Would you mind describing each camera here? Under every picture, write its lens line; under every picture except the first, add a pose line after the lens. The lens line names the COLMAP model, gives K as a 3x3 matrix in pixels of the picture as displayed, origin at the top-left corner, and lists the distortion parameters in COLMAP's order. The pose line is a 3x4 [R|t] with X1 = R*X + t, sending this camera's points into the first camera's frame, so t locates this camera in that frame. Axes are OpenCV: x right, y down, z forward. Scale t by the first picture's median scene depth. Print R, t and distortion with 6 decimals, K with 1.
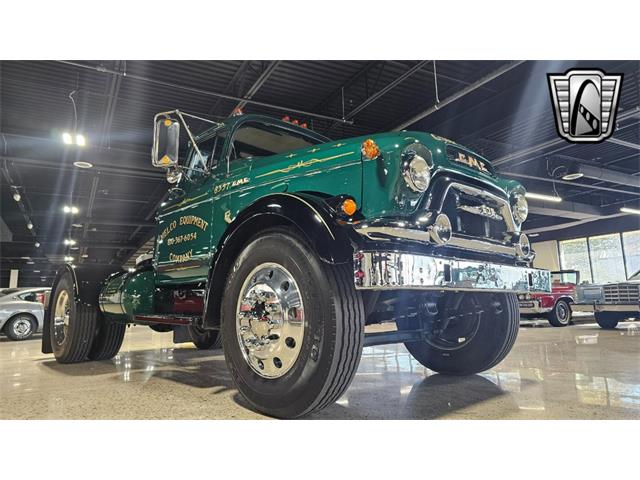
lens RADIAL K [[429.1, 0, 310.3], [0, 429.1, 234.2], [0, 0, 1]] dist [0.054022, -0.052667]
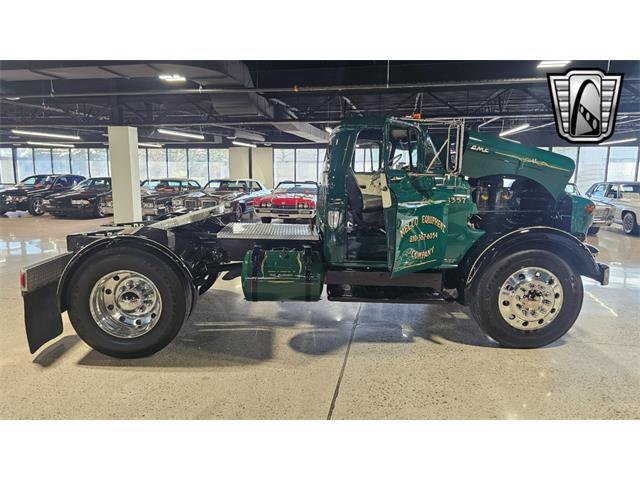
lens RADIAL K [[428.6, 0, 308.0], [0, 428.6, 230.9], [0, 0, 1]] dist [0.054820, -0.048509]
pose [[0.648128, -0.082788, 0.757018, -1.346209], [-0.145025, 0.962462, 0.229421, -0.228300], [-0.747594, -0.258481, 0.611793, 0.461098]]
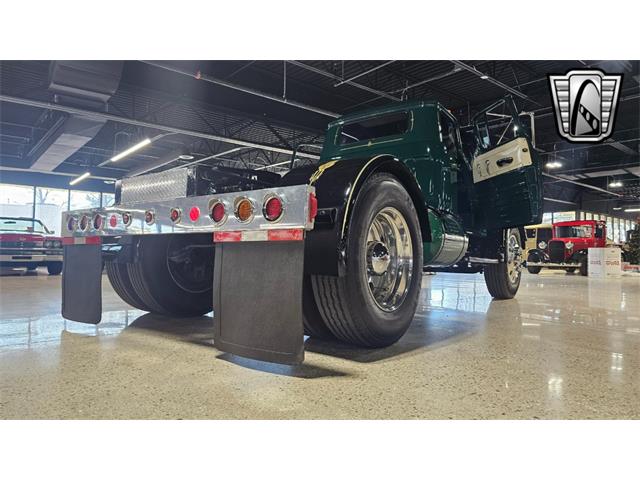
lens RADIAL K [[432.7, 0, 309.2], [0, 432.7, 231.5], [0, 0, 1]] dist [0.051039, -0.053124]
pose [[-0.188645, 0.072556, 0.979361, -1.520161], [-0.174735, 0.978874, -0.106178, 0.331044], [-0.966375, -0.191159, -0.171982, 1.710080]]
